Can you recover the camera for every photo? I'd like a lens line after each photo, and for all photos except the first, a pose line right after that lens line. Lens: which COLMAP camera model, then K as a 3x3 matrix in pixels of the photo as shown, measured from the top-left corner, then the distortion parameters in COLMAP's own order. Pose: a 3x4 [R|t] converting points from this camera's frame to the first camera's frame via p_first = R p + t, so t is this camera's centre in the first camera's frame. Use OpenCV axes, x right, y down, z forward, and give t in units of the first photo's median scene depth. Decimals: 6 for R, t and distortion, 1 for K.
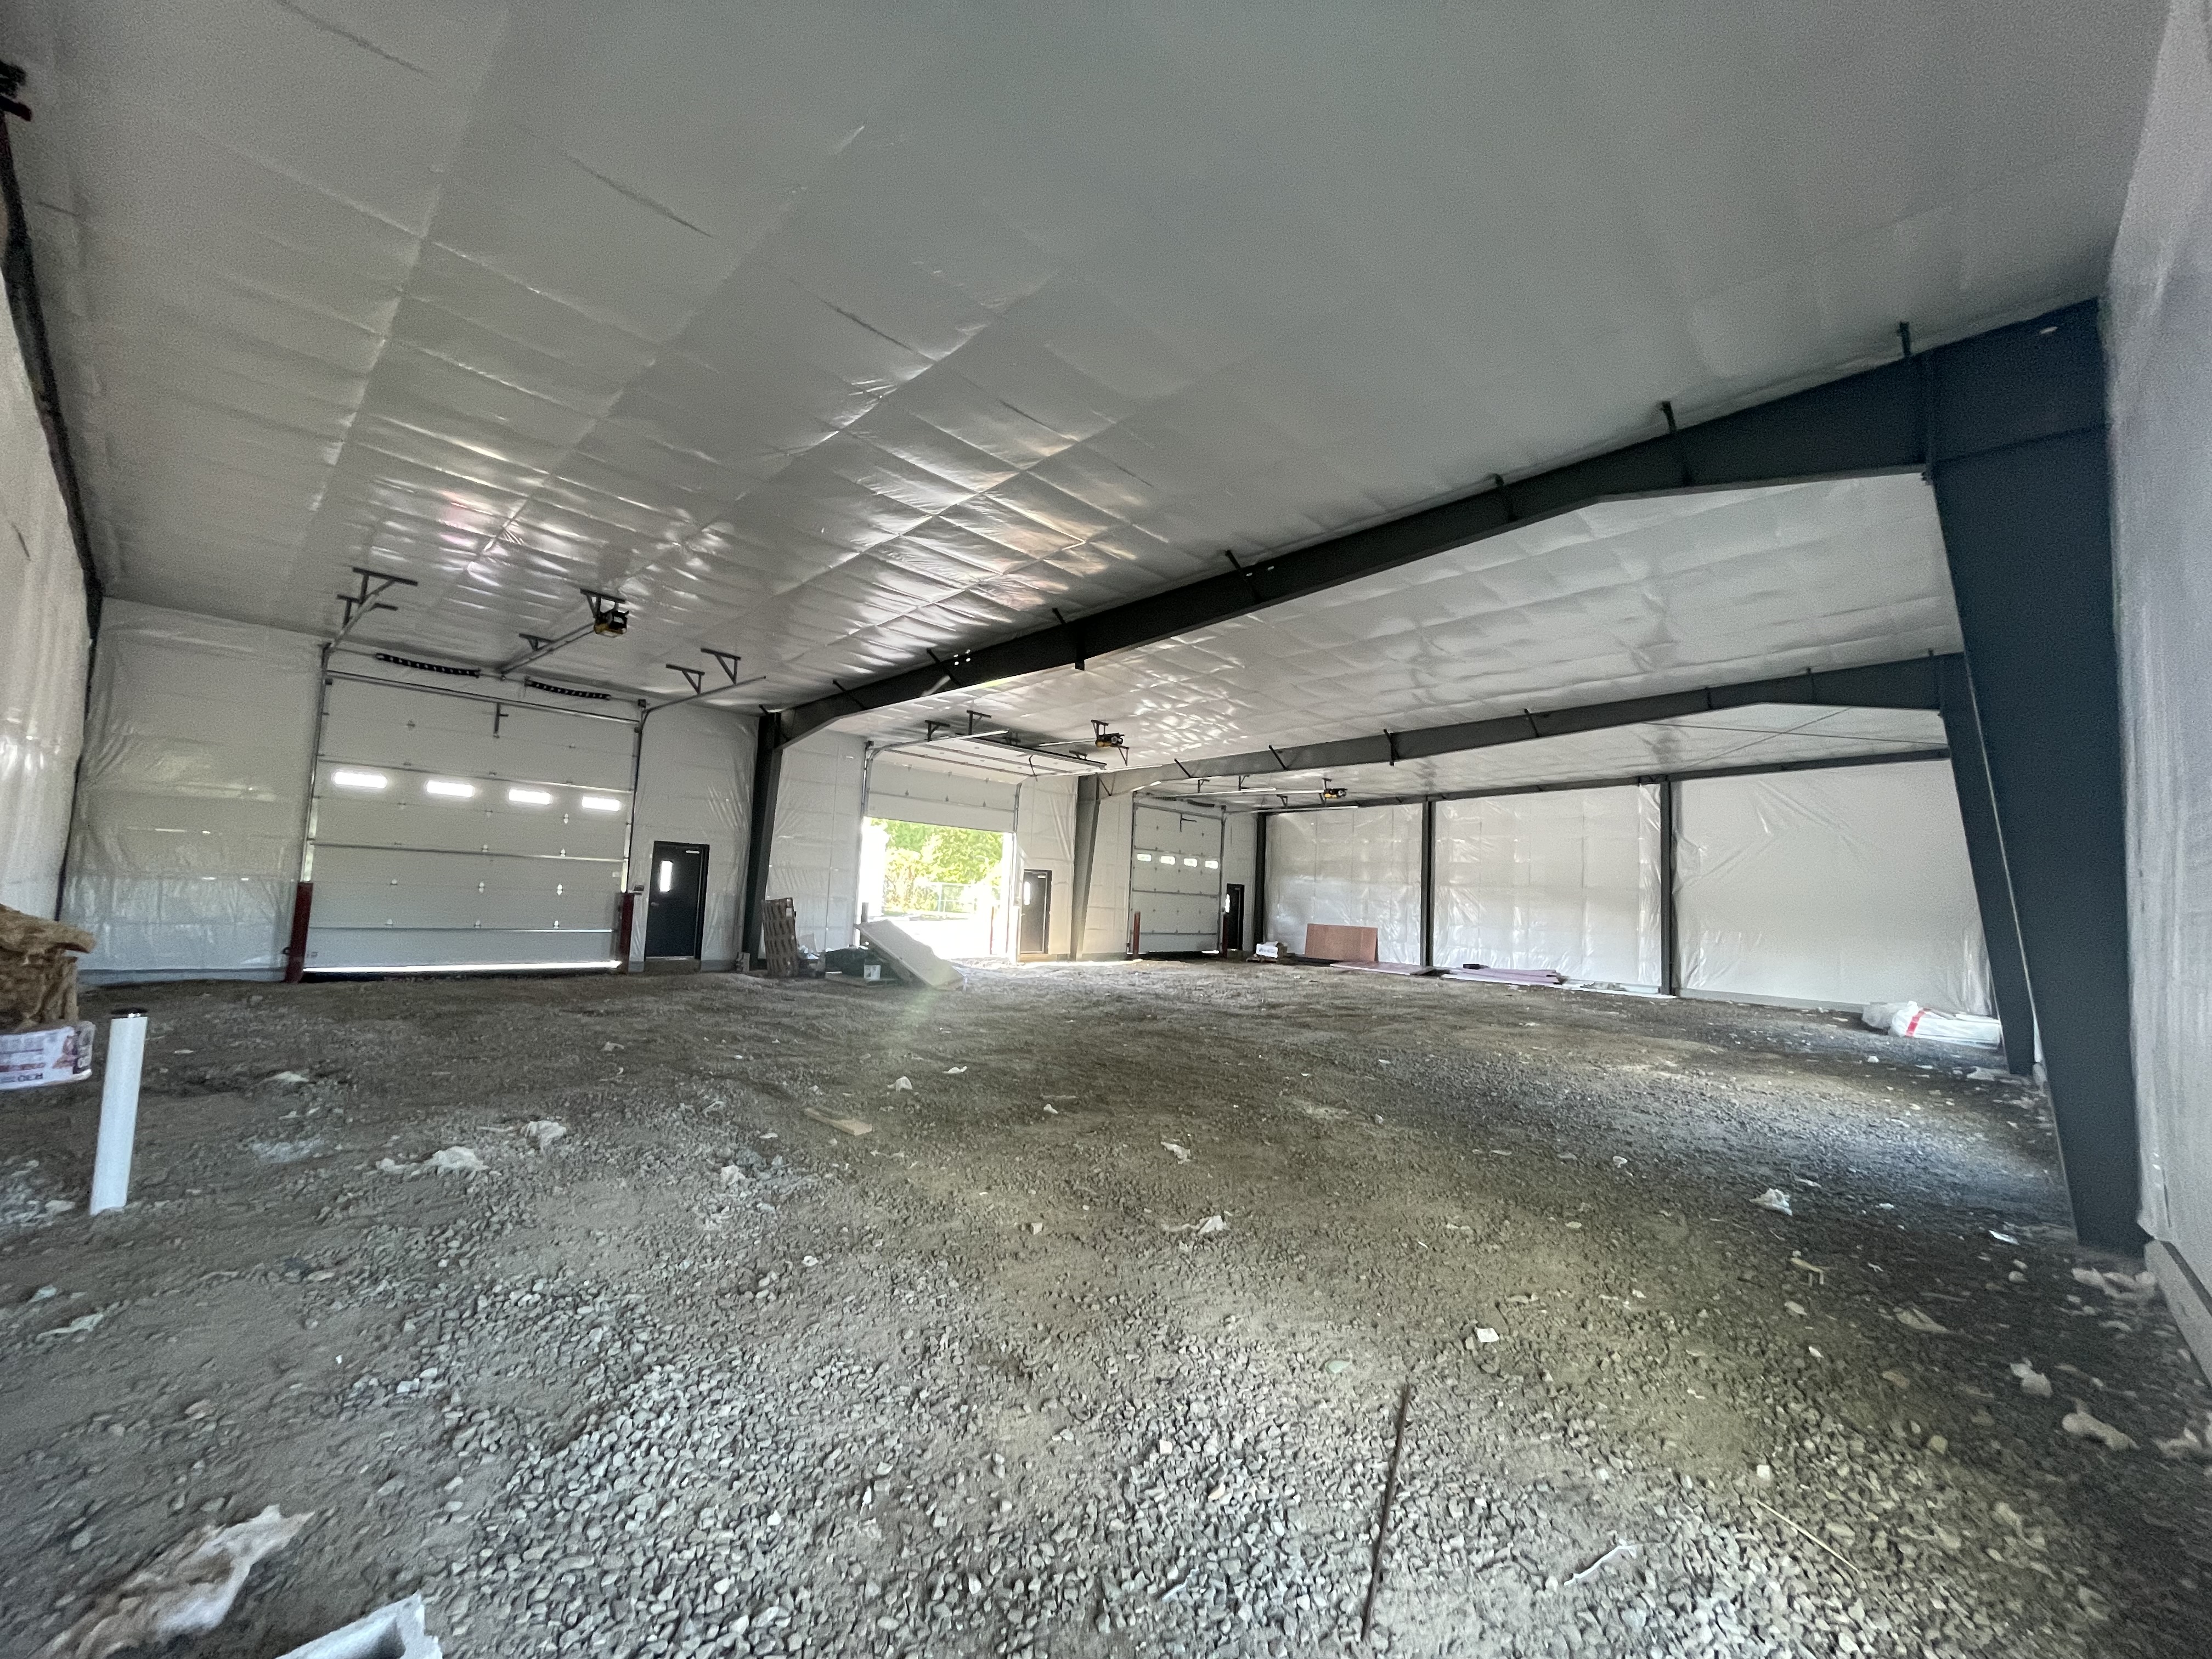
lens RADIAL K [[893.5, 0, 1090.4], [0, 893.5, 826.5], [0, 0, 1]] dist [-0.000993, -0.000125]
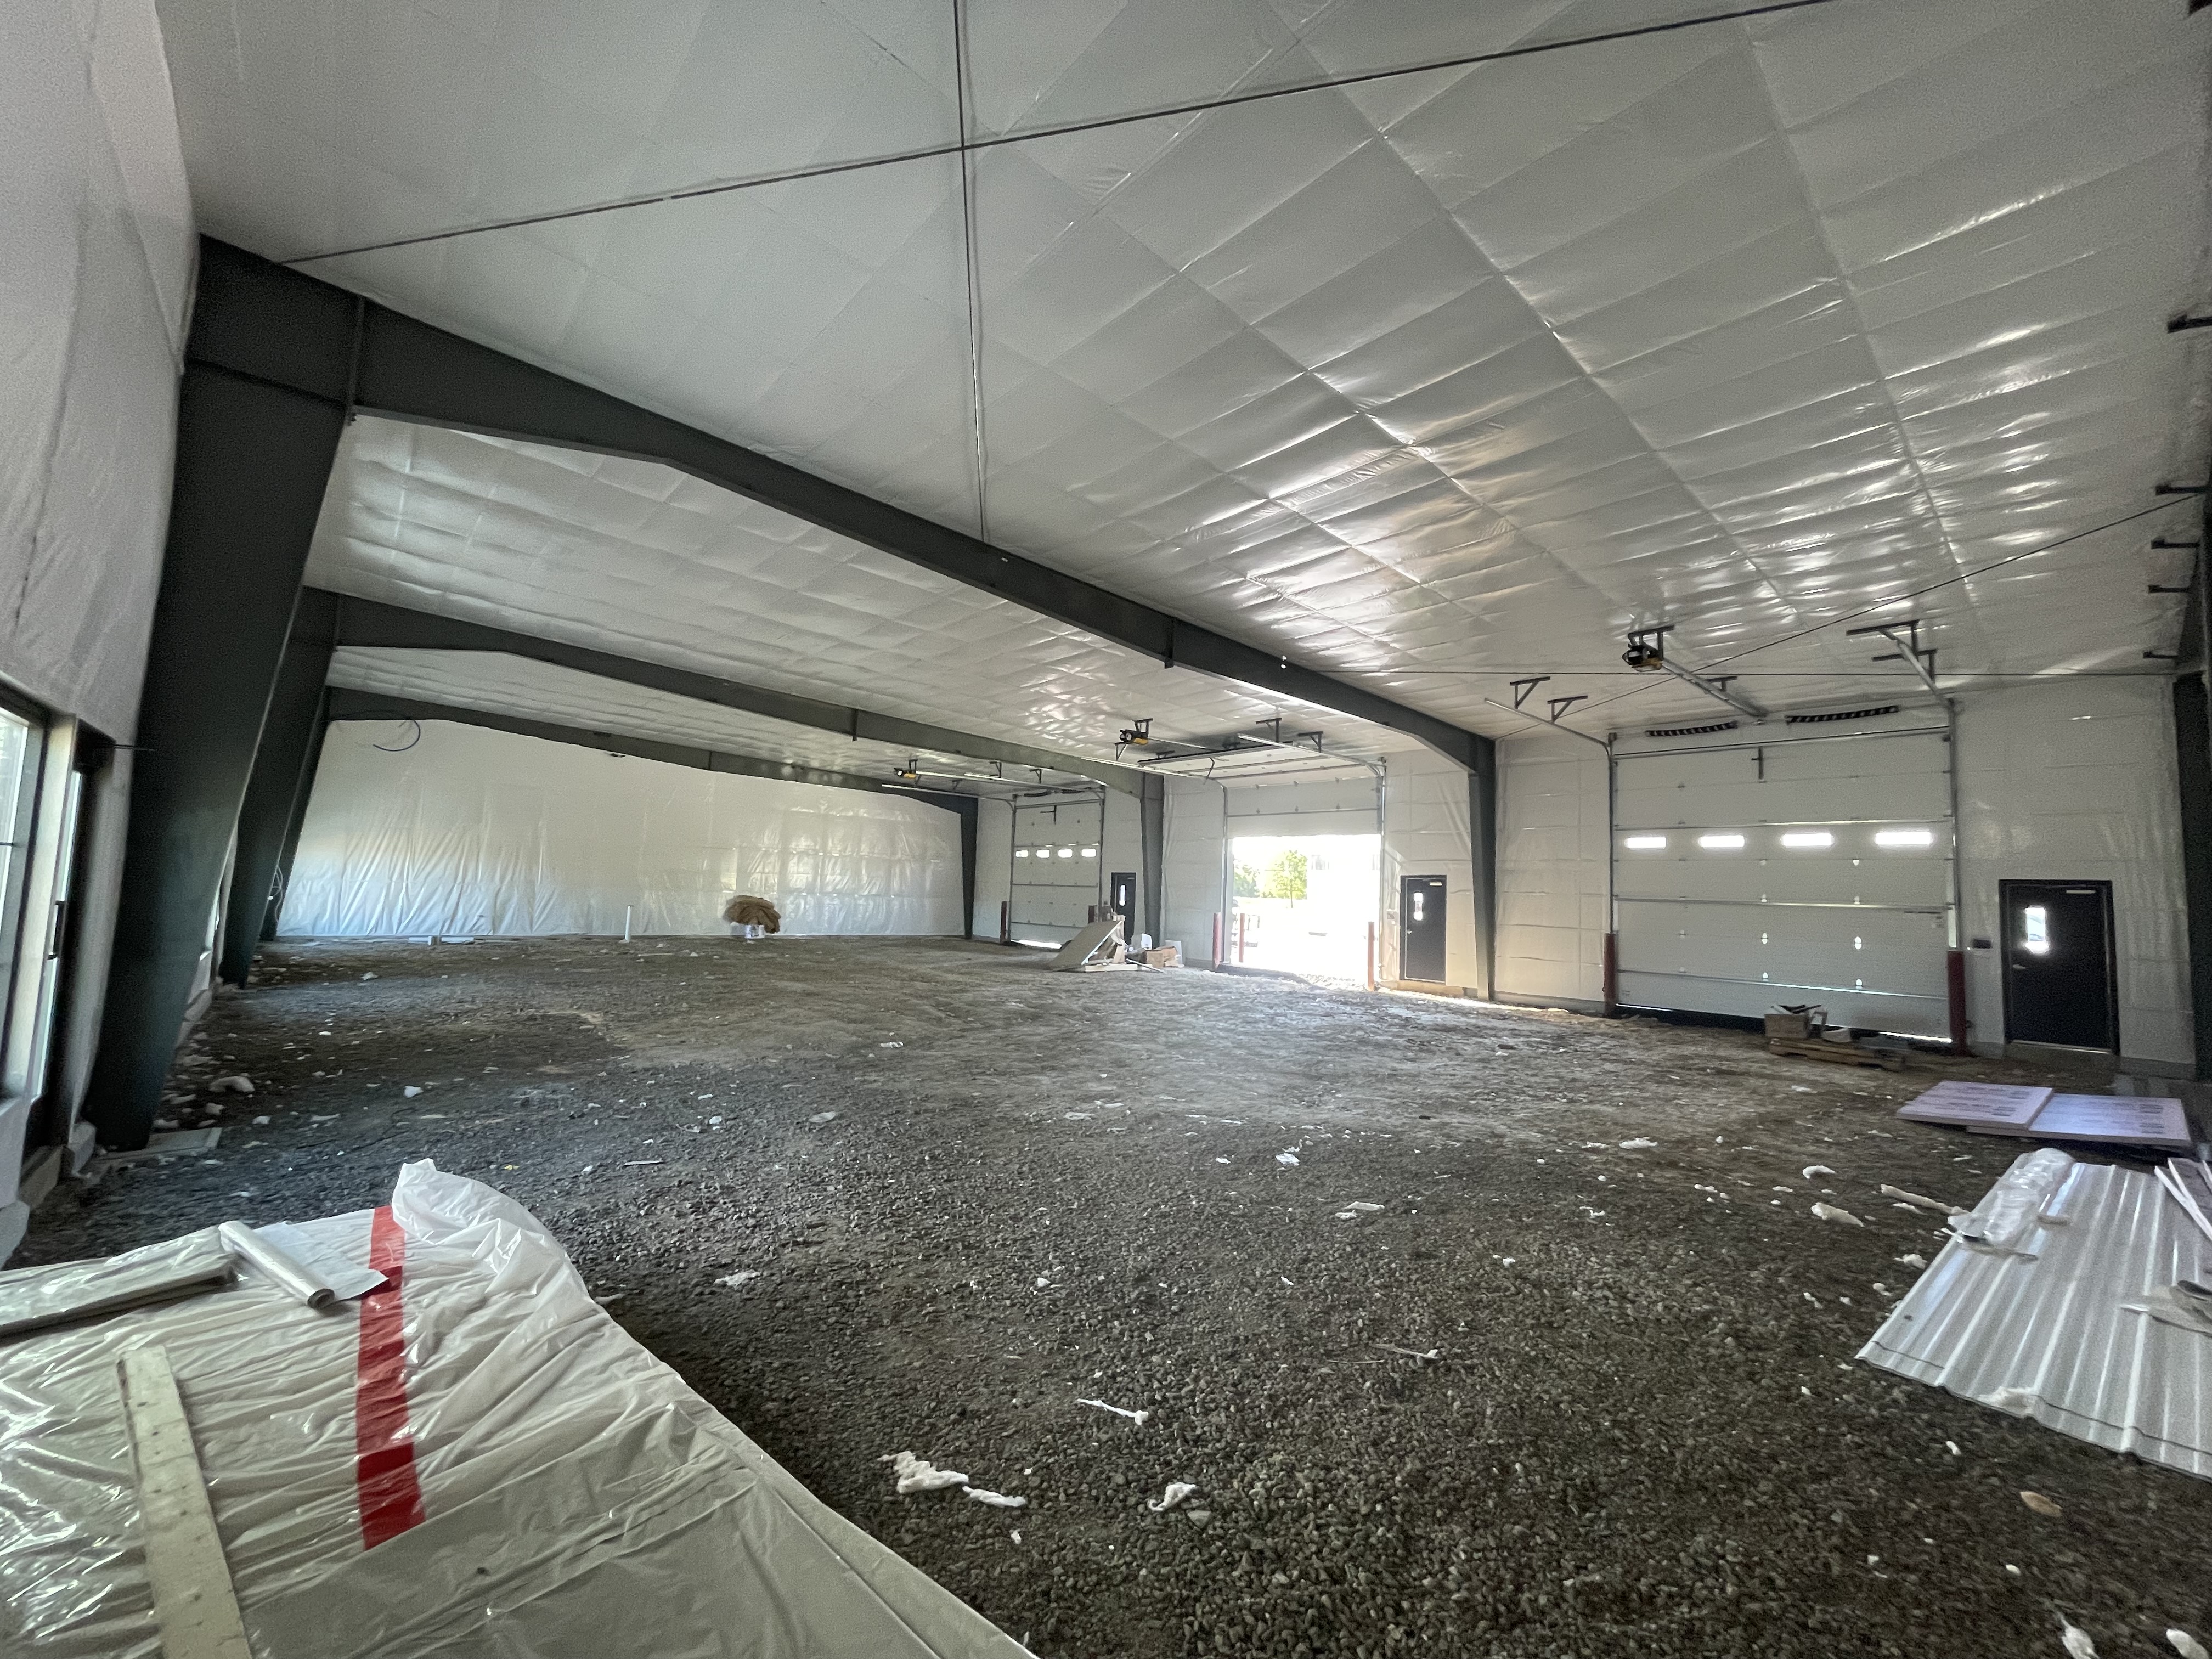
lens RADIAL K [[893.5, 0, 1090.4], [0, 893.5, 826.5], [0, 0, 1]] dist [-0.000993, -0.000125]
pose [[-0.108013, -0.125168, -0.986238, 0.591050], [0.035771, 0.990911, -0.129679, 0.076425], [0.993506, -0.049286, -0.102554, 0.628481]]
